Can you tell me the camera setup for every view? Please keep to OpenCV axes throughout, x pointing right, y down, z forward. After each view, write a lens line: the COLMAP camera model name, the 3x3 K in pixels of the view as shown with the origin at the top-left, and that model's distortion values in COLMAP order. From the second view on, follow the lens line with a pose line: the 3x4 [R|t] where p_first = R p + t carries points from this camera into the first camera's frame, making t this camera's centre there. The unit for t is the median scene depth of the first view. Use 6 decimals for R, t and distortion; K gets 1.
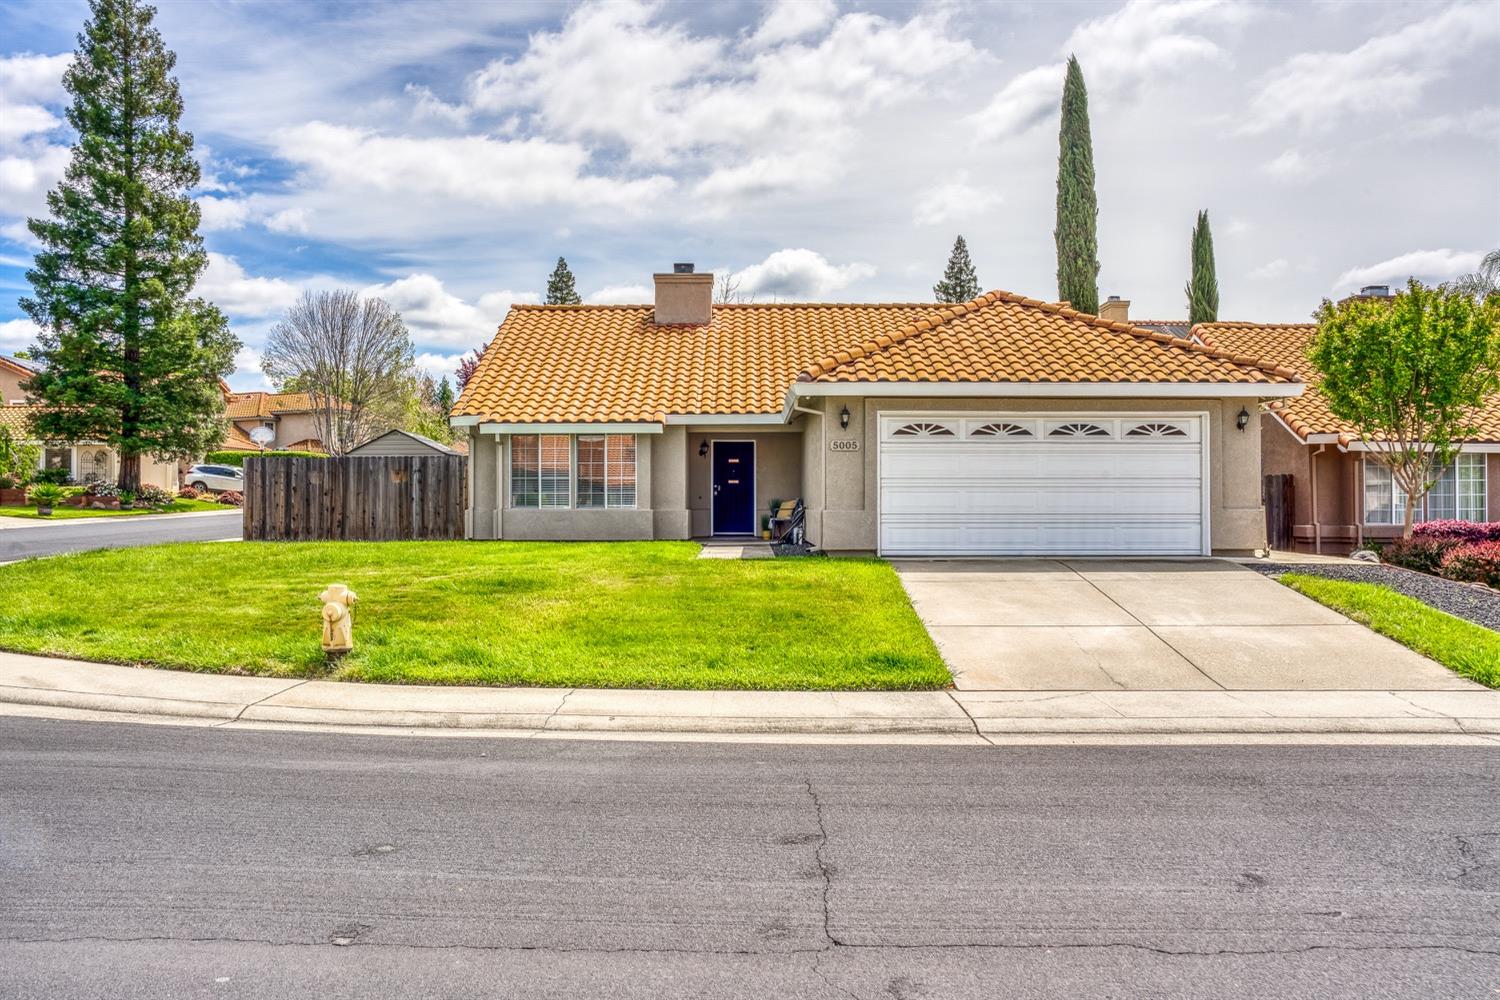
lens RADIAL K [[1181.5, 0, 750.0], [0, 1181.5, 500.0], [0, 0, 1]] dist [-0.074591, 0.009473]
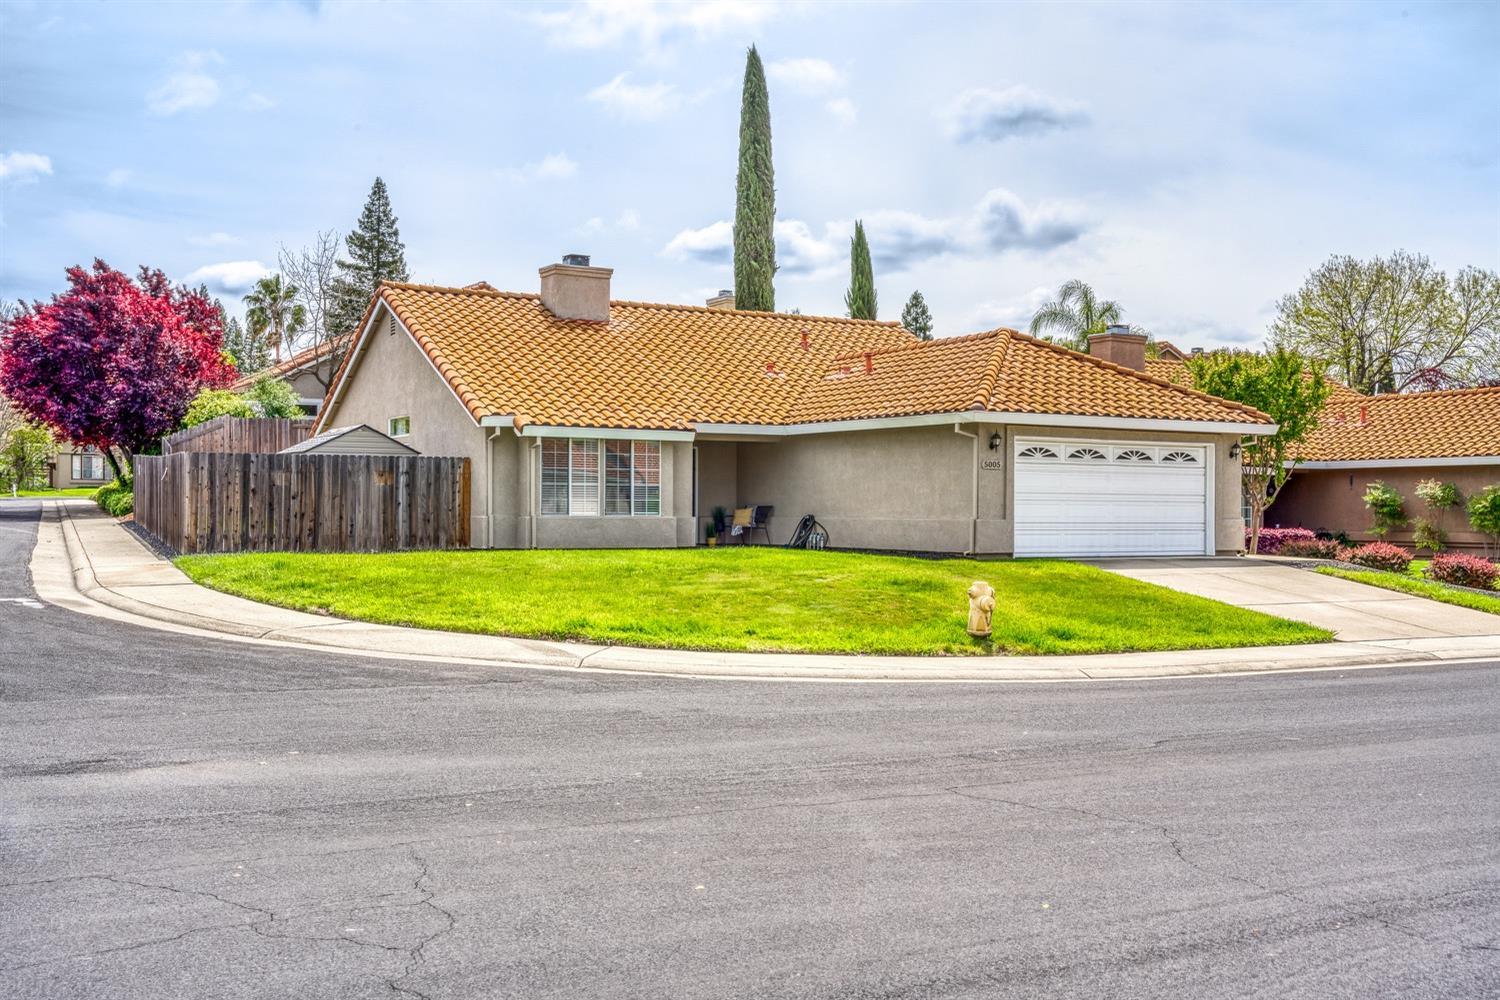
lens RADIAL K [[1481.1, 0, 750.0], [0, 1481.1, 500.0], [0, 0, 1]] dist [0.002733, 0.007739]
pose [[0.863503, 0.009233, 0.504258, -0.625954], [-0.009108, 0.999955, -0.002713, -0.003351], [-0.504261, -0.002250, 0.863549, -0.108731]]
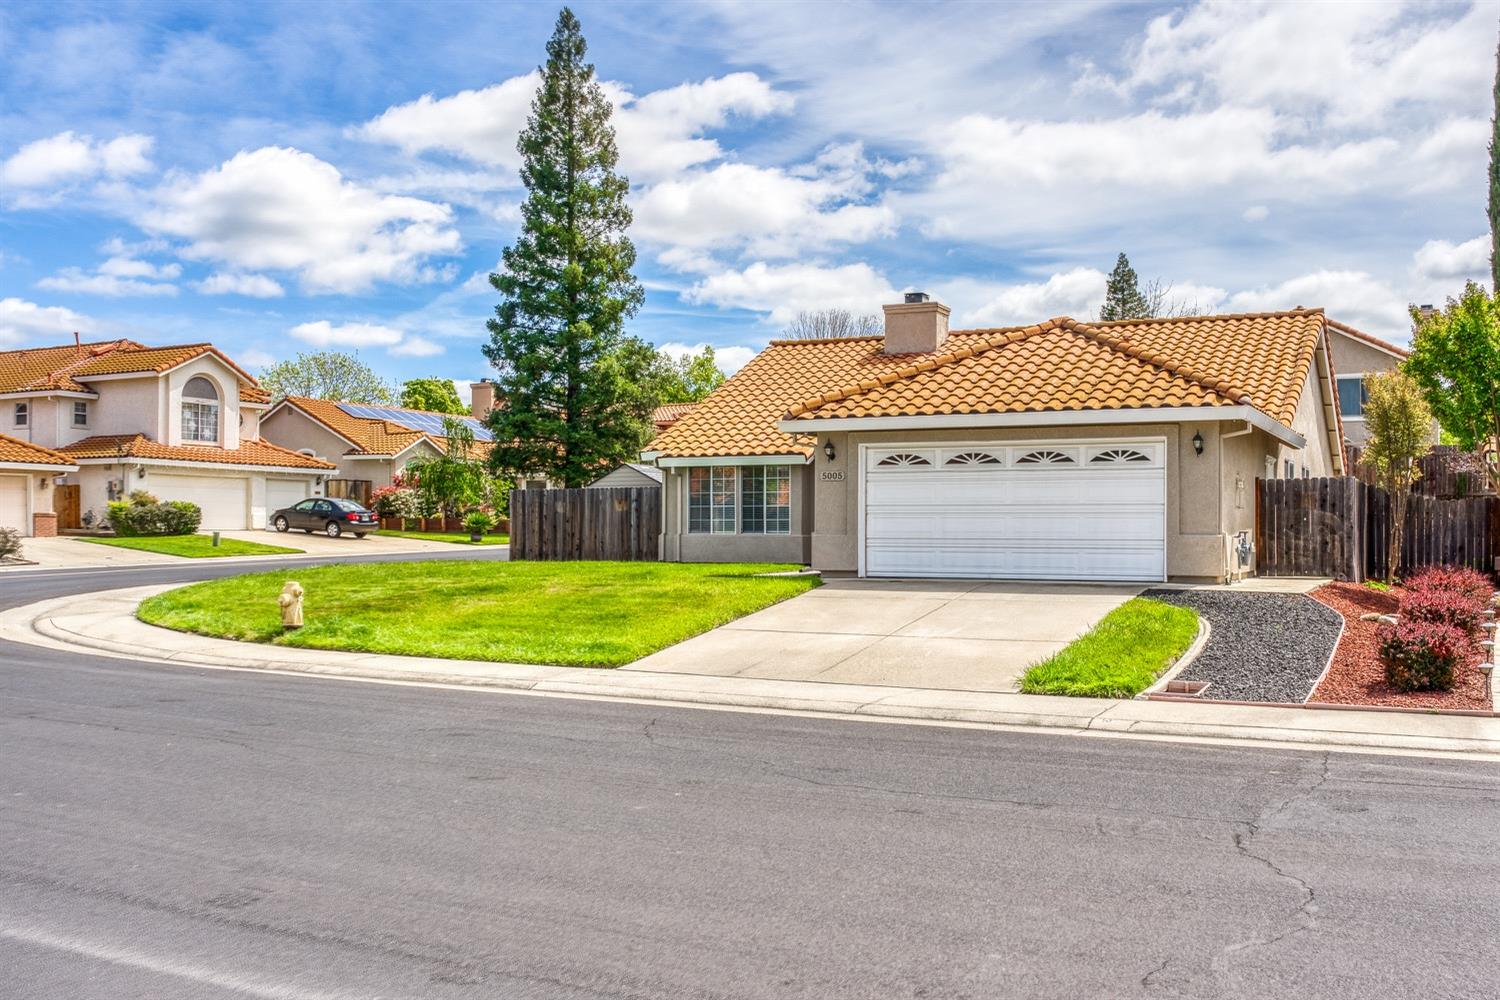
lens RADIAL K [[1396.7, 0, 875.9], [0, 1396.7, 531.6], [0, 0, 1]] dist [-0.095751, 0.001862]
pose [[0.917397, 0.002686, -0.397964, 0.457129], [-0.002691, 0.999996, 0.000545, 0.003574], [0.397964, 0.000571, 0.917401, -0.127272]]
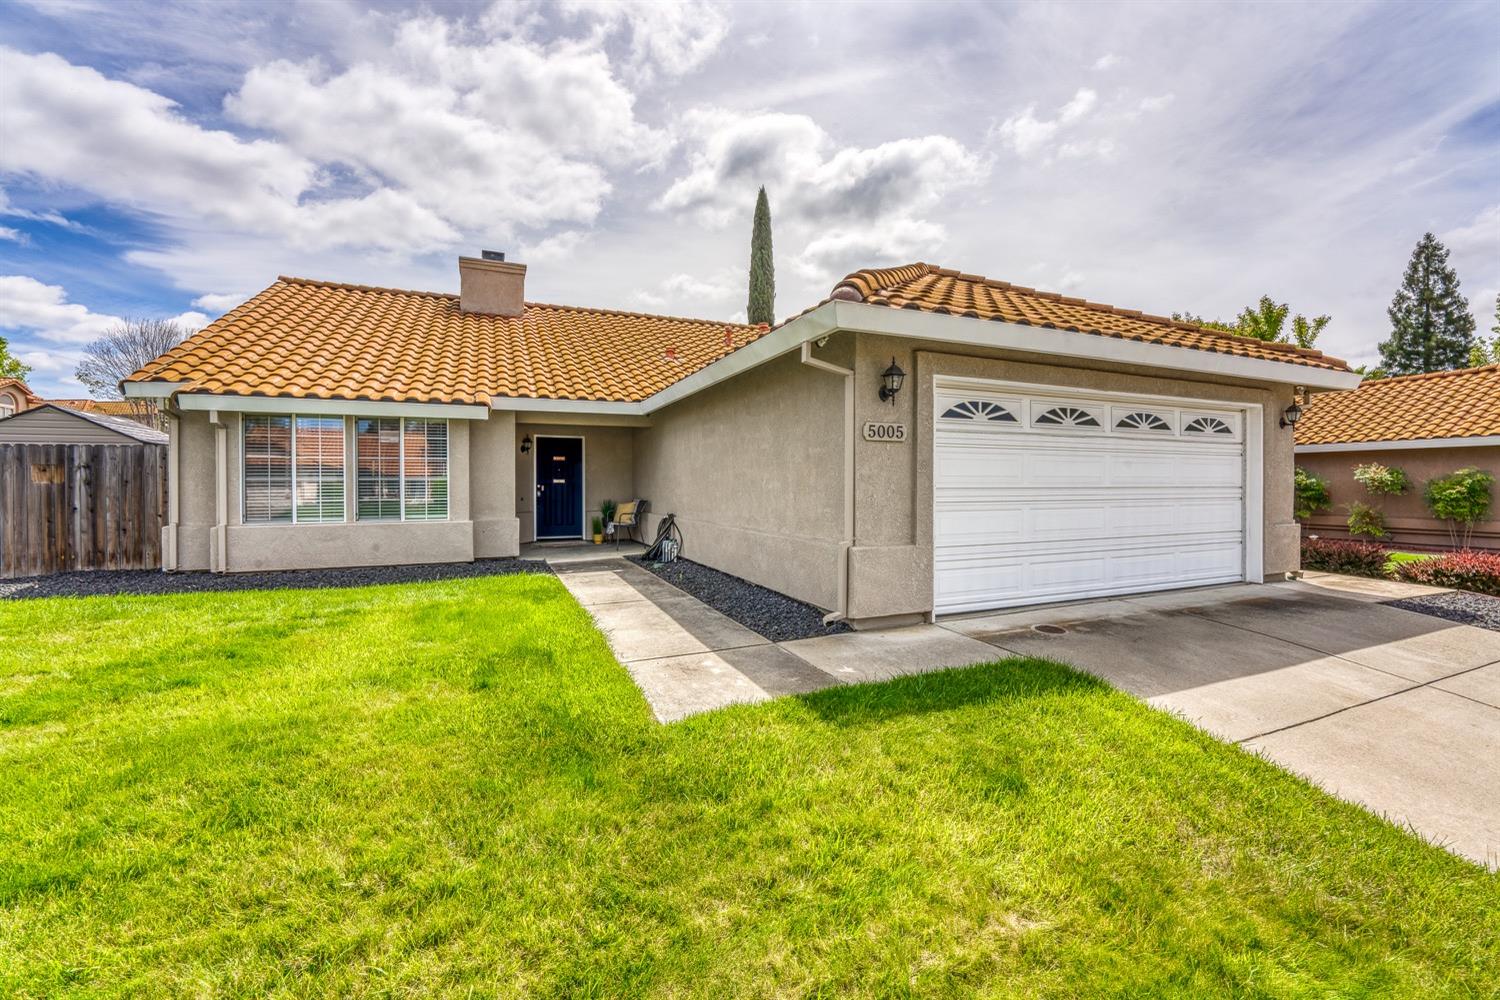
lens RADIAL K [[608.9, 0, 748.9], [0, 608.9, 490.6], [0, 0, 1]] dist [-0.023464, 0.002322]
pose [[0.920796, -0.005376, 0.390007, -0.067334], [0.000111, 0.999909, 0.013522, -0.015772], [-0.390044, -0.012408, 0.920713, 0.544544]]
